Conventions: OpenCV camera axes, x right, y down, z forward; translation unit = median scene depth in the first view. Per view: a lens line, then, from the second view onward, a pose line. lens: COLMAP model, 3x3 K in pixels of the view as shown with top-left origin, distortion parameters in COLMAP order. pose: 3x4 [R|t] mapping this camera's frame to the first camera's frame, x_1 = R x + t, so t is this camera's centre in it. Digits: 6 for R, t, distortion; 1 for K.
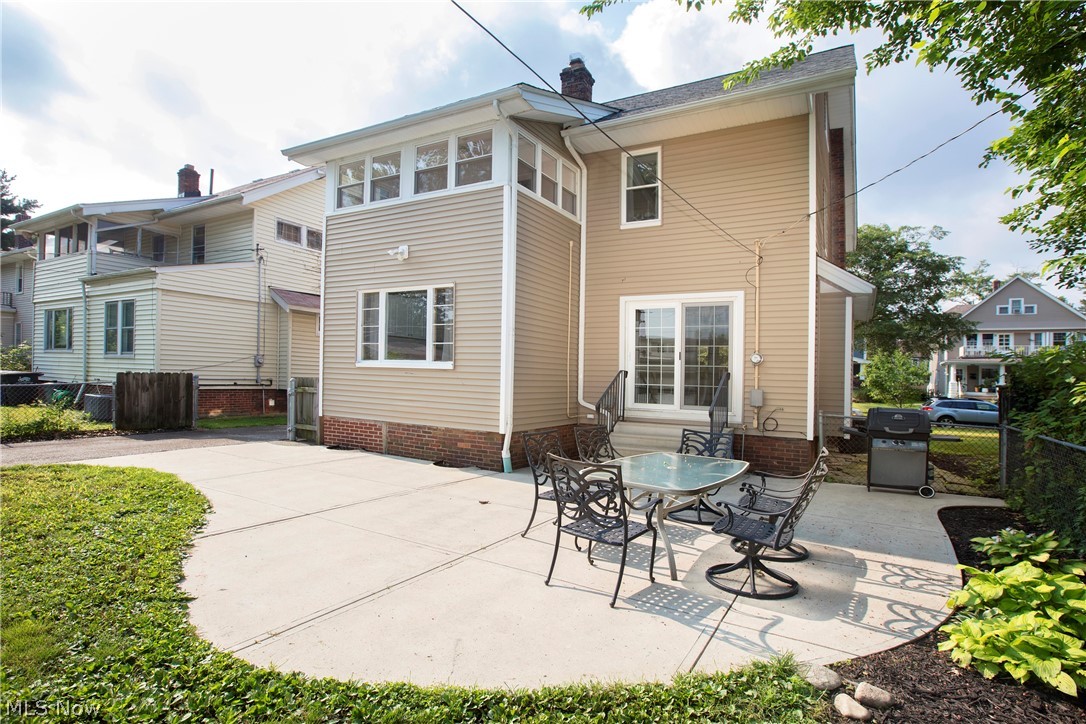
lens RADIAL K [[412.1, 0, 542.4], [0, 412.1, 368.4], [0, 0, 1]] dist [-0.012136, 0.000248]
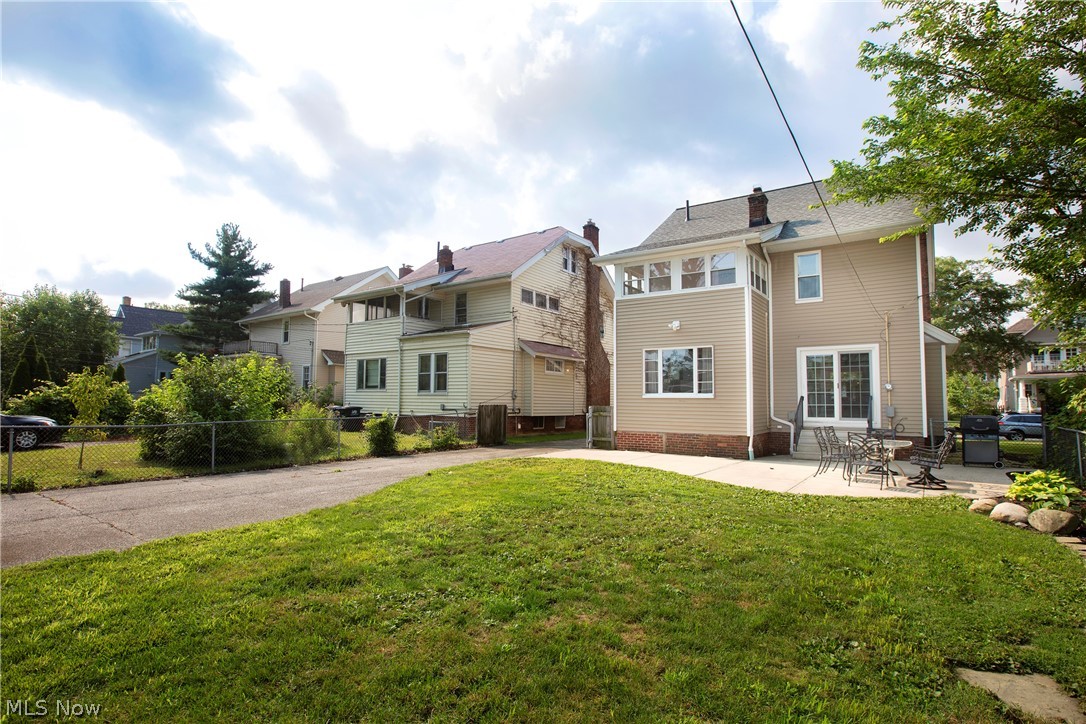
lens RADIAL K [[537.7, 0, 542.1], [0, 537.7, 366.3], [0, 0, 1]] dist [-0.000918, 0.001681]
pose [[0.998324, -0.020132, 0.054259, -0.901241], [0.022655, 0.998672, -0.046281, -0.035808], [-0.053255, 0.047433, 0.997454, -0.970249]]
